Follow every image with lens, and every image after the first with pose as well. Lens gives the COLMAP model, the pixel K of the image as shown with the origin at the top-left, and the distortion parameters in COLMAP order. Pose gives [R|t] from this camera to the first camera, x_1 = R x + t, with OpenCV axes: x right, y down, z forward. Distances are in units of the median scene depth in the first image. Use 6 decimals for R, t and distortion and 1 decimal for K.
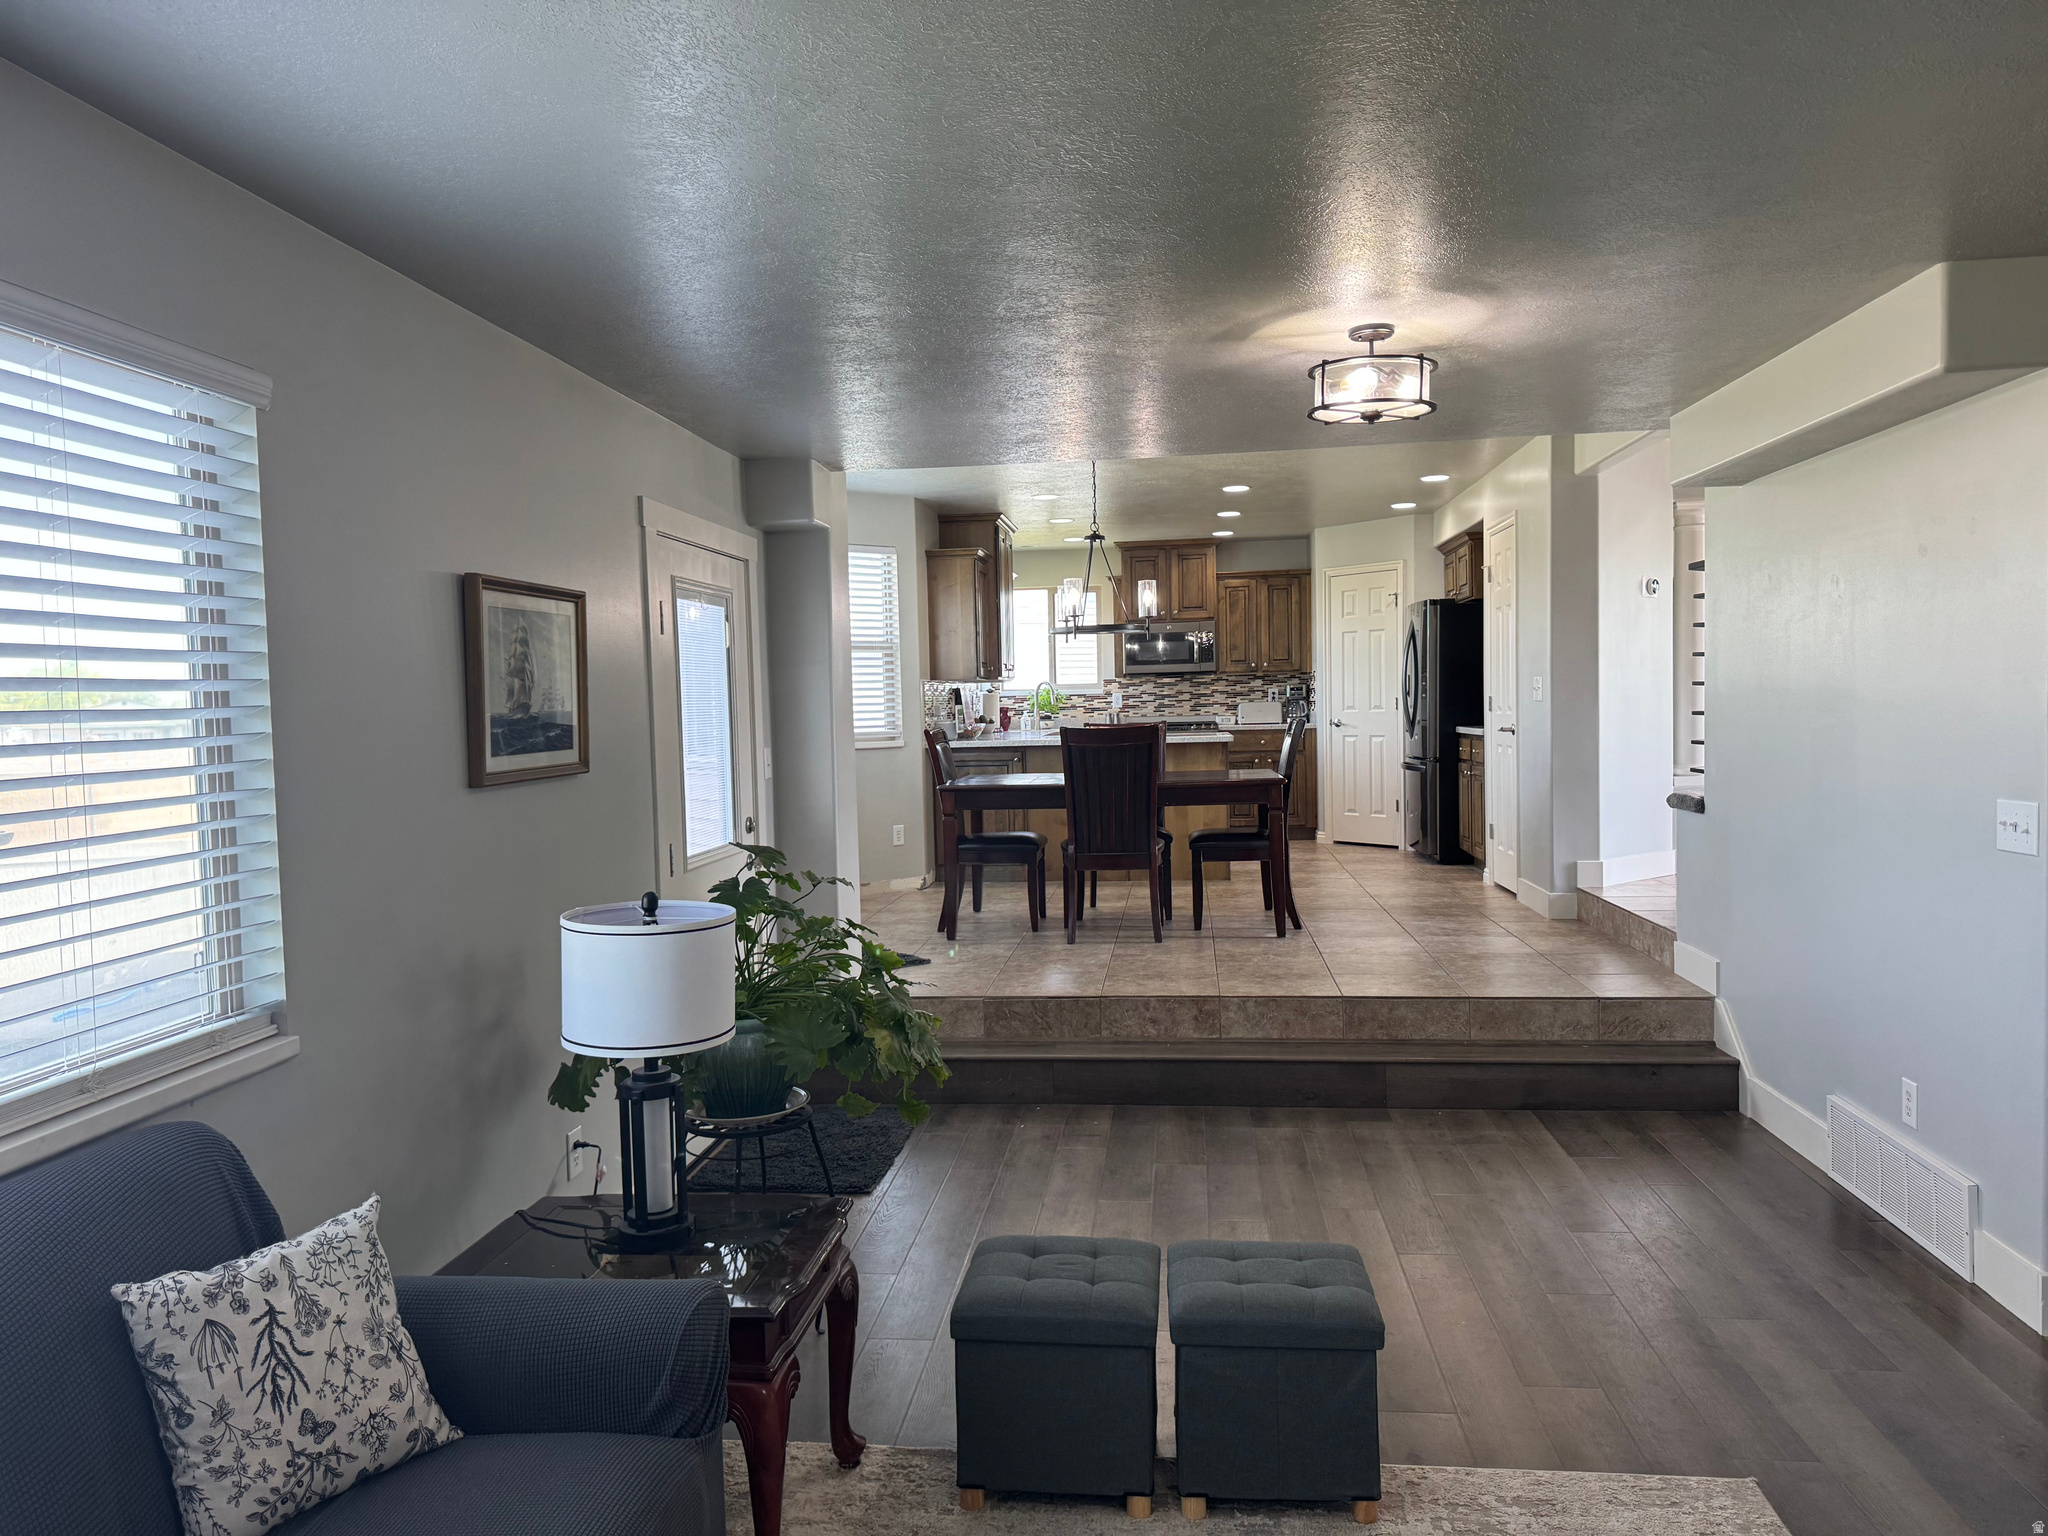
lens RADIAL K [[1426.3, 0, 1018.2], [0, 1426.3, 792.1], [0, 0, 1]] dist [0.092820, 0.000039]
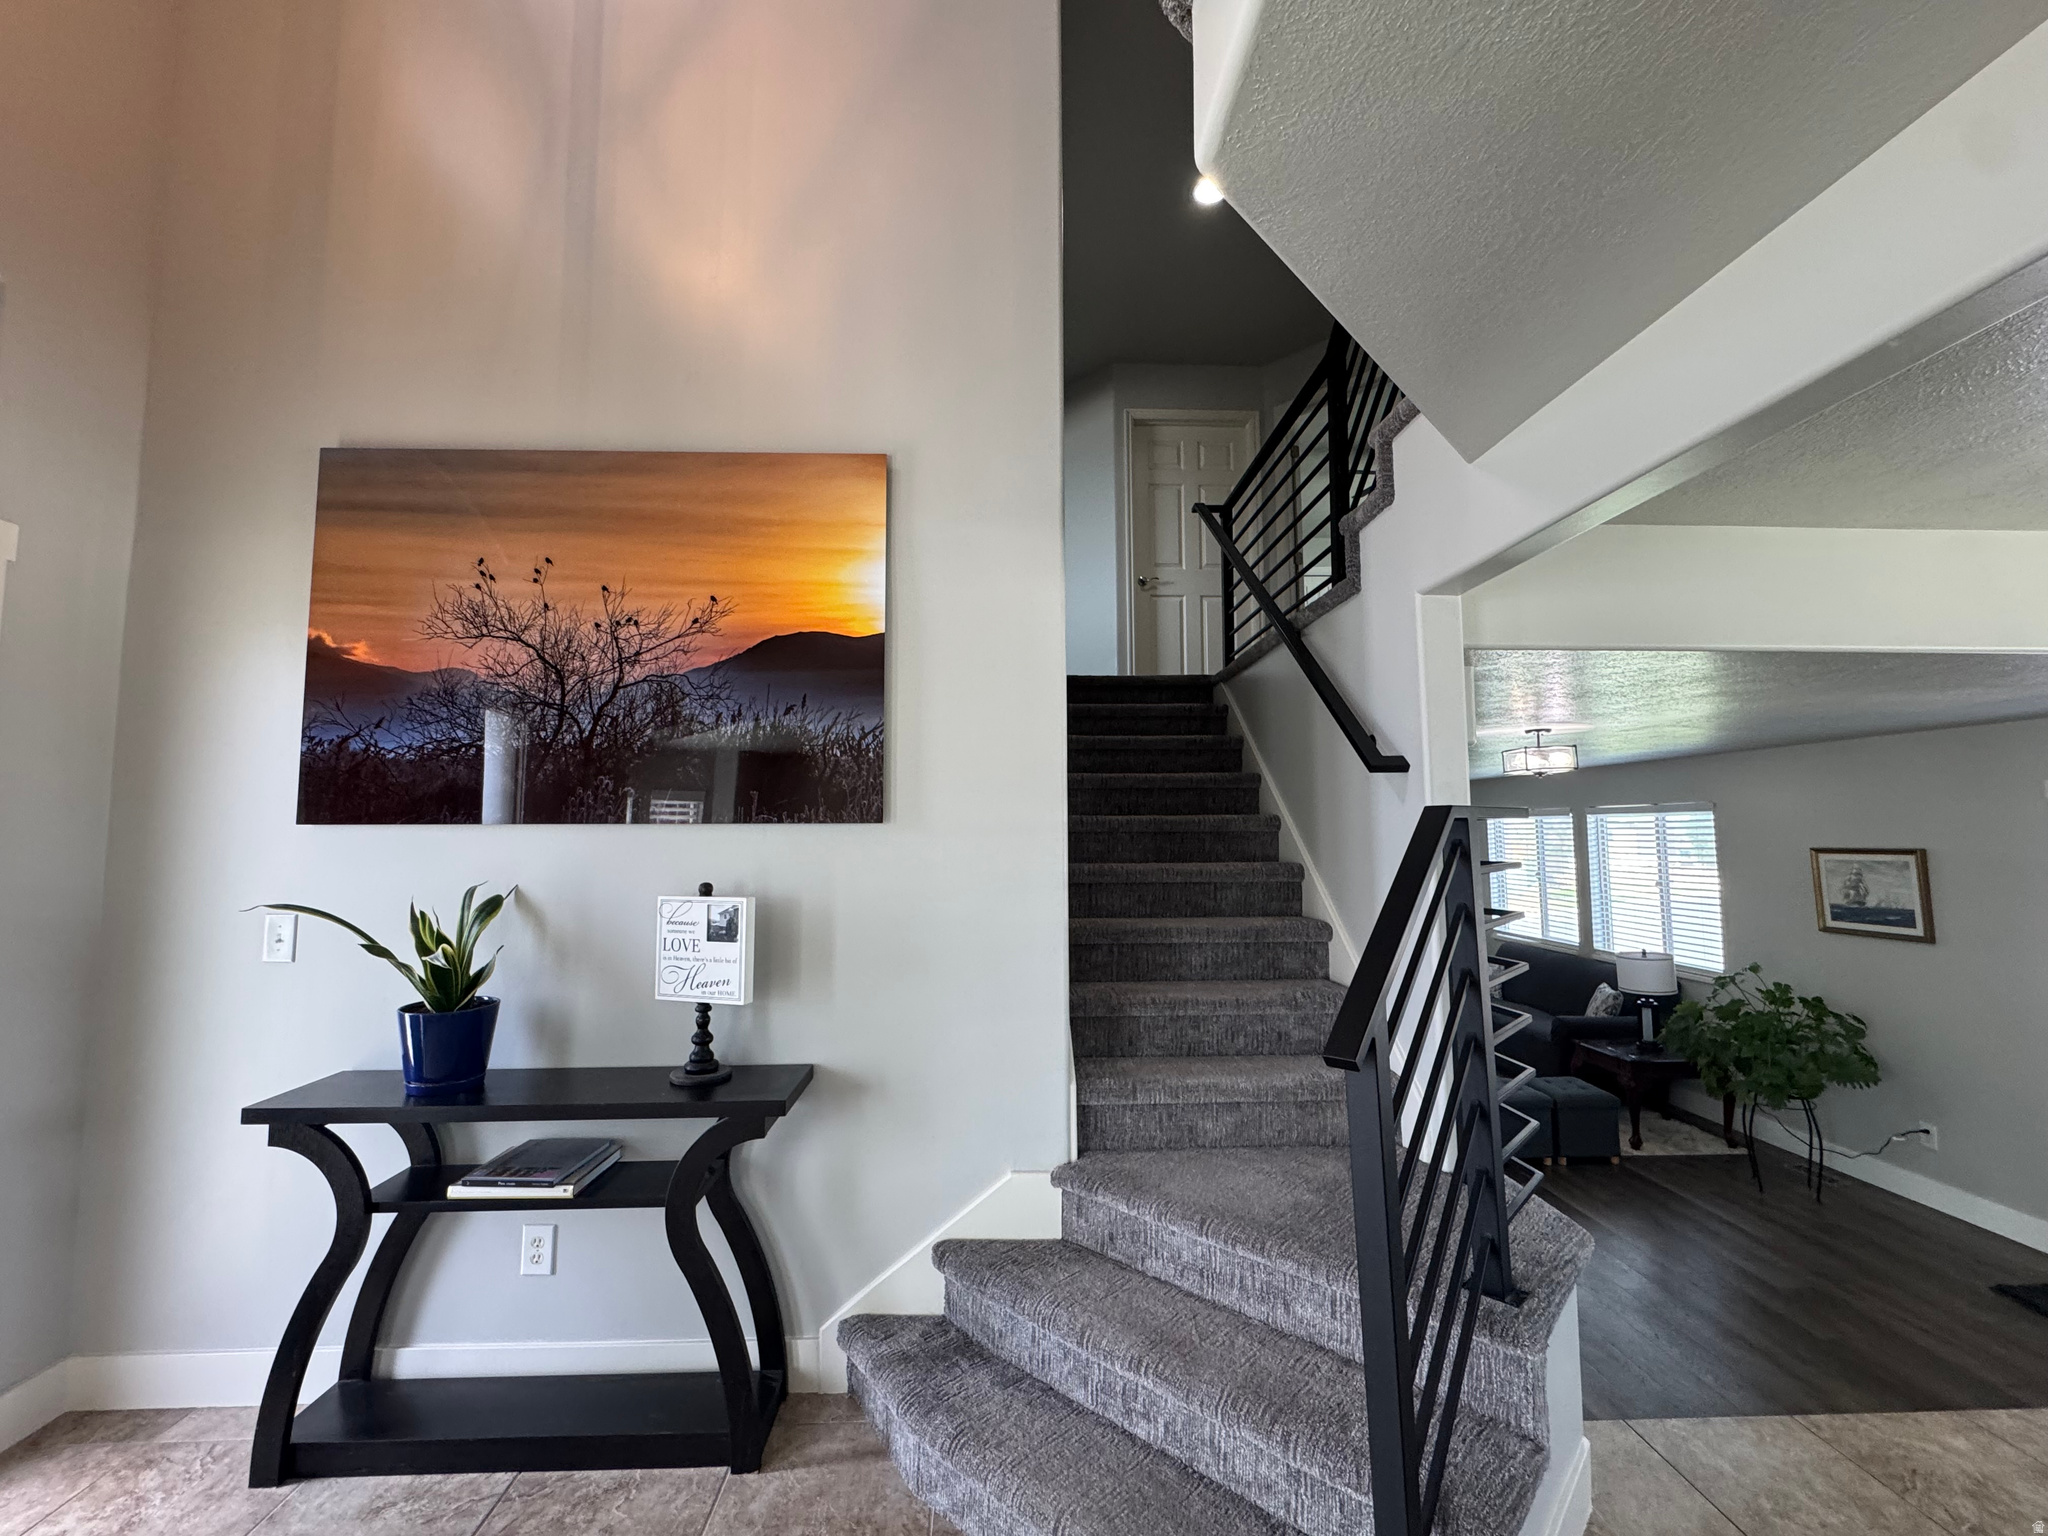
lens RADIAL K [[834.2, 0, 1024.0], [0, 834.2, 768.0], [0, 0, 1]] dist [-0.001431, 0.000005]
pose [[-0.988905, 0.018157, -0.147432, 0.348500], [0.020503, 0.999686, -0.014407, -0.084506], [0.147124, -0.017270, -0.988967, 0.636487]]
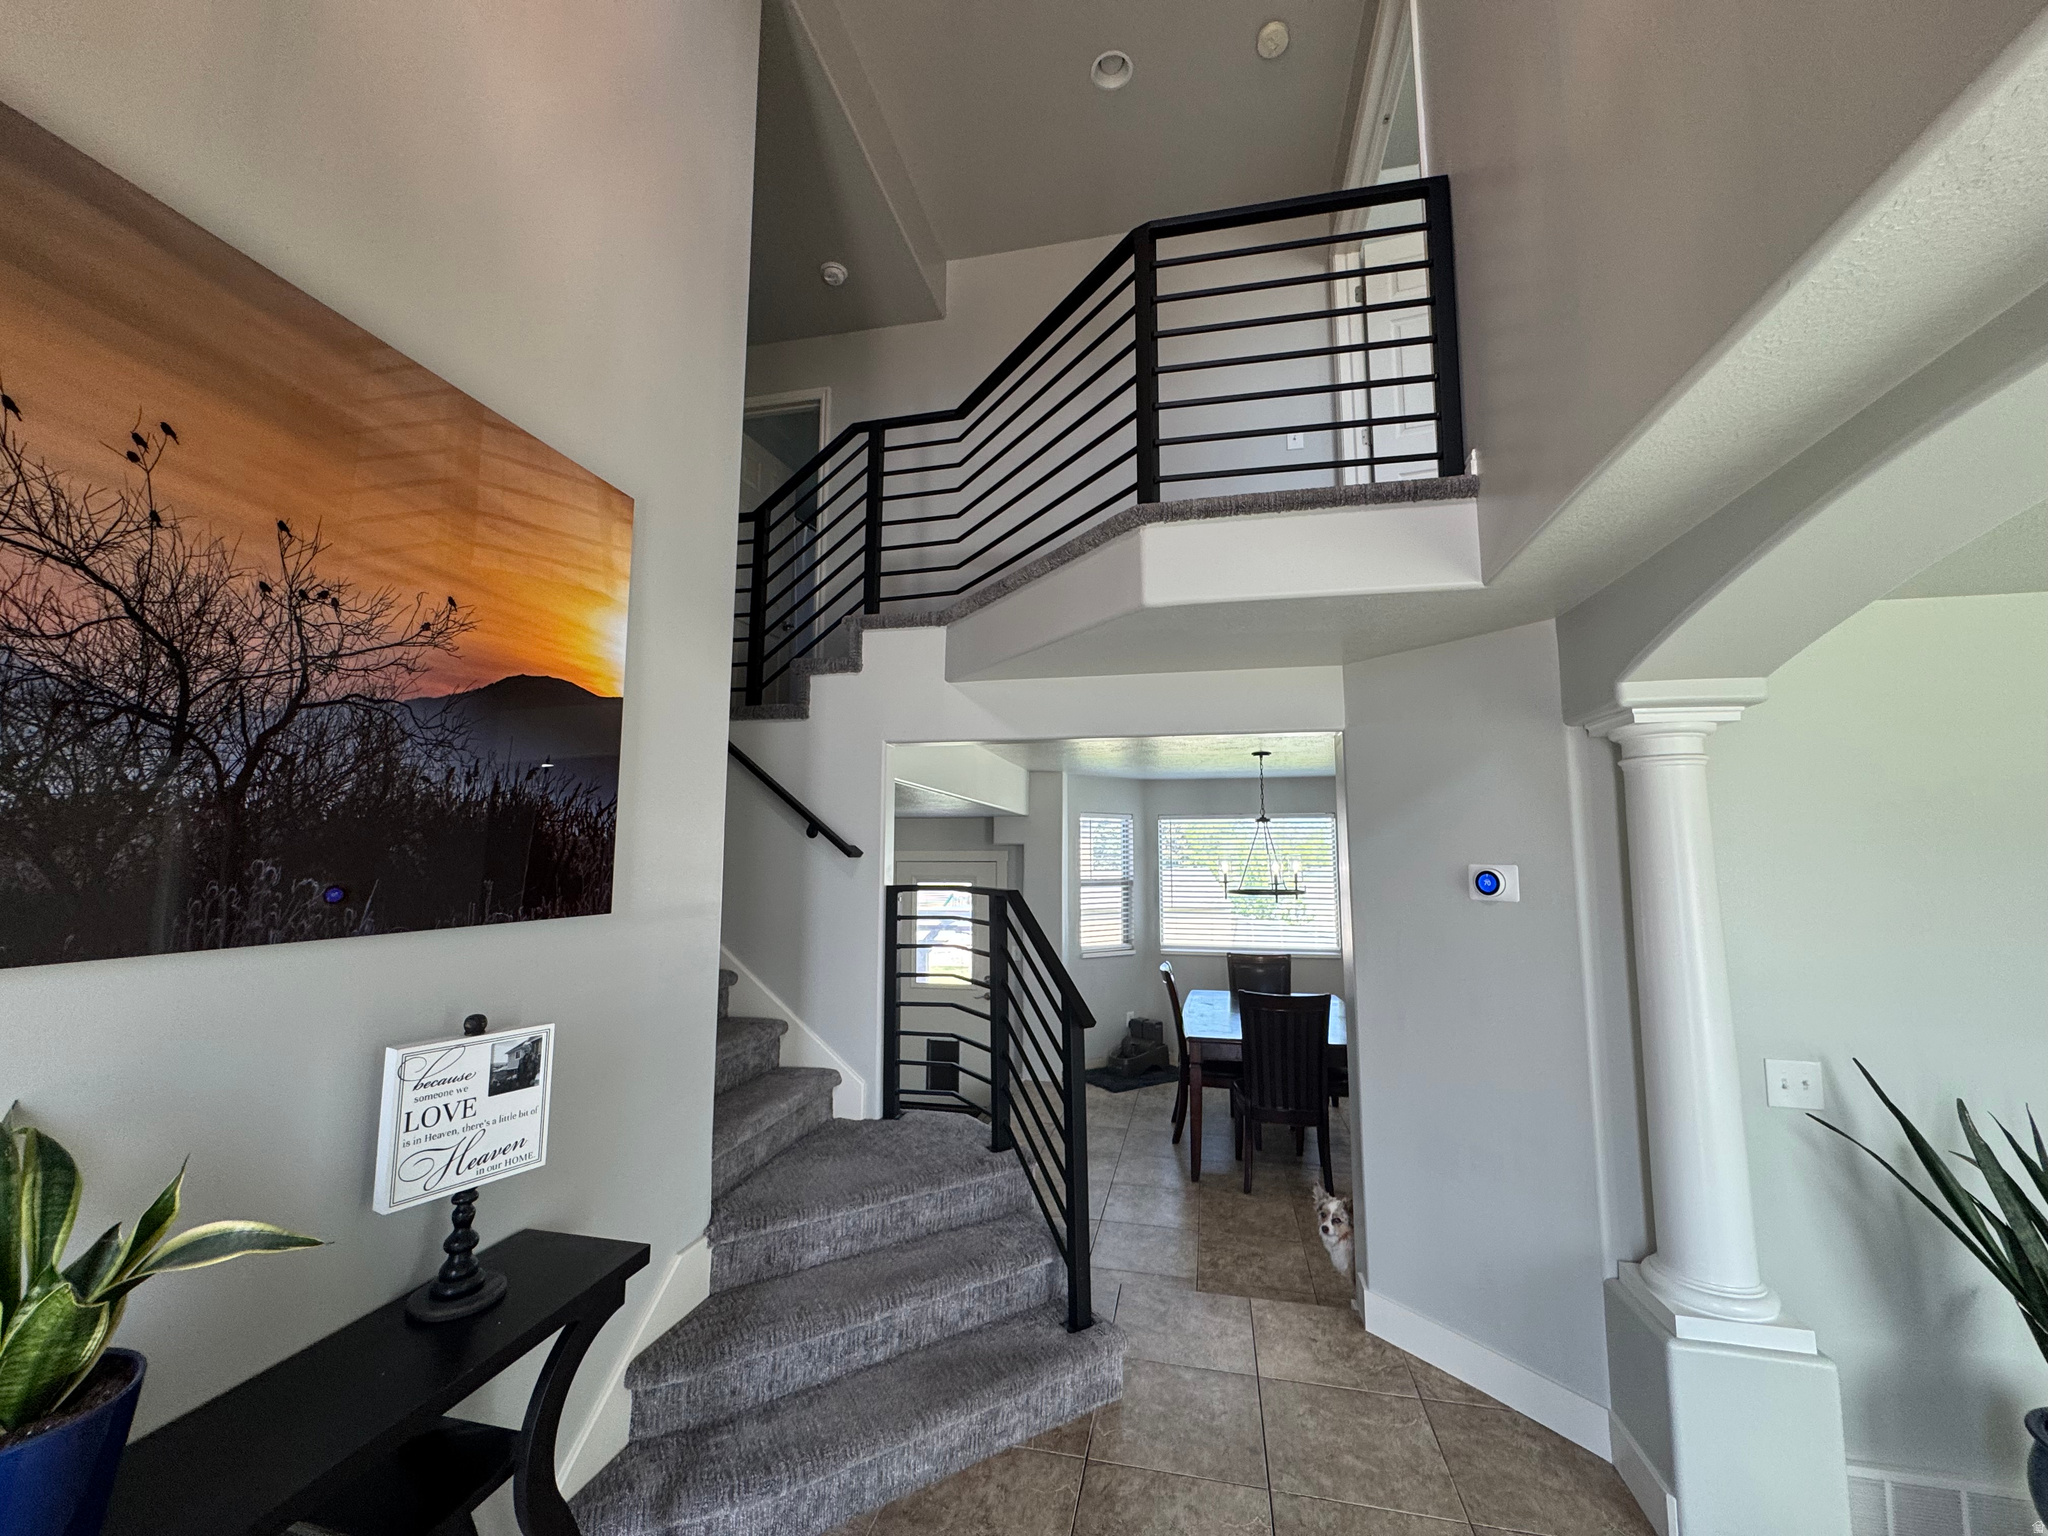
lens RADIAL K [[817.4, 0, 1022.0], [0, 817.4, 767.6], [0, 0, 1]] dist [-0.000394, -0.000045]
pose [[-0.106786, -0.084402, -0.990693, 0.510486], [-0.060732, 0.995084, -0.078229, -0.096829], [0.992426, 0.051813, -0.111387, 0.541440]]
